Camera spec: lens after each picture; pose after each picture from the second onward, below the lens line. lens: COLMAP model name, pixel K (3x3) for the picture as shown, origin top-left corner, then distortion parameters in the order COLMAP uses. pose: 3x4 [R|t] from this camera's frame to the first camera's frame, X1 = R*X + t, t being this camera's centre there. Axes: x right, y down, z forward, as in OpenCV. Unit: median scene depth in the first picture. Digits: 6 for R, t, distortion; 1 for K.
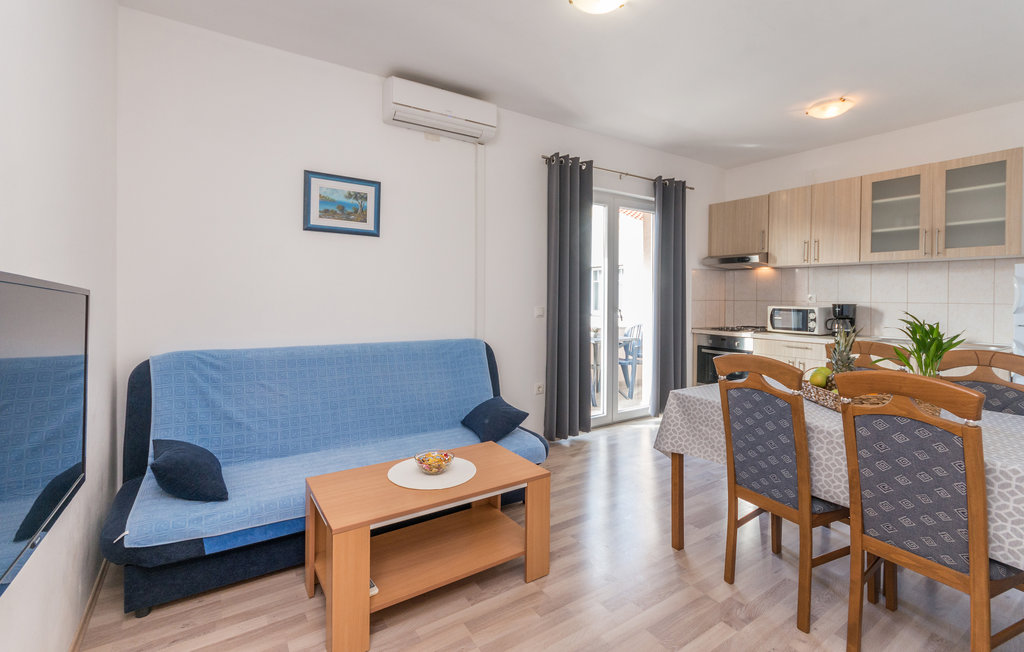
lens RADIAL K [[455.4, 0, 518.9], [0, 455.4, 297.2], [0, 0, 1]] dist [0.007876, 0.000230]
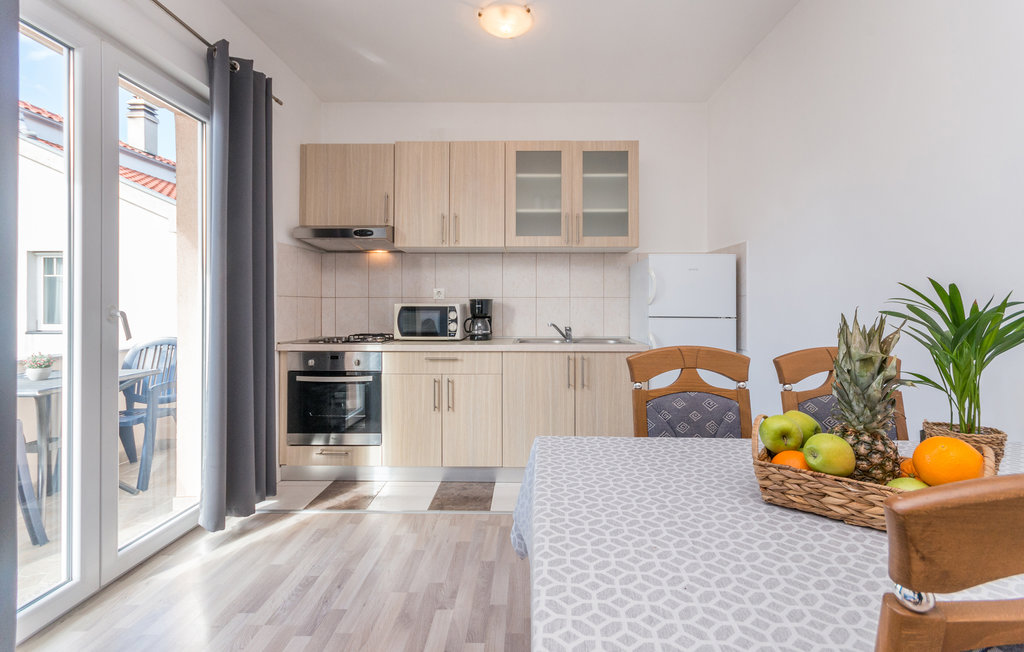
lens RADIAL K [[455.4, 0, 515.3], [0, 455.4, 304.6], [0, 0, 1]] dist [0.007876, 0.000230]
pose [[0.572614, -0.003934, 0.819816, 0.091065], [0.006330, 0.999980, 0.000377, 0.025442], [-0.819801, 0.004974, 0.572627, 0.514405]]
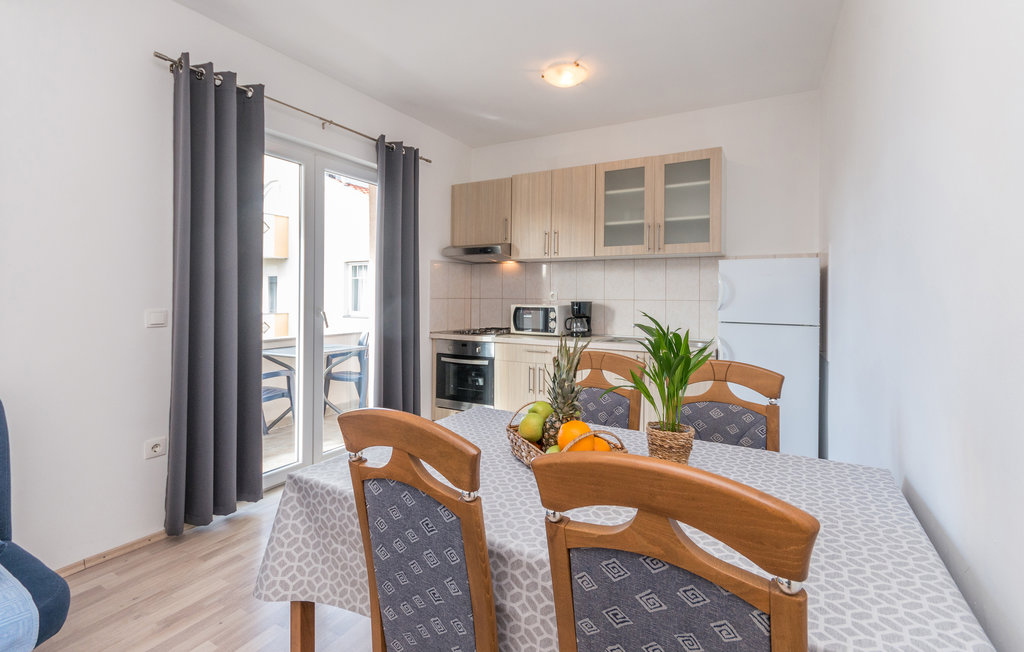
lens RADIAL K [[455.4, 0, 527.8], [0, 455.4, 294.4], [0, 0, 1]] dist [0.007876, 0.000230]
pose [[0.884167, 0.000057, 0.467170, 0.189614], [0.002102, 0.999989, -0.004100, 0.004106], [-0.467165, 0.004607, 0.884158, 0.241425]]
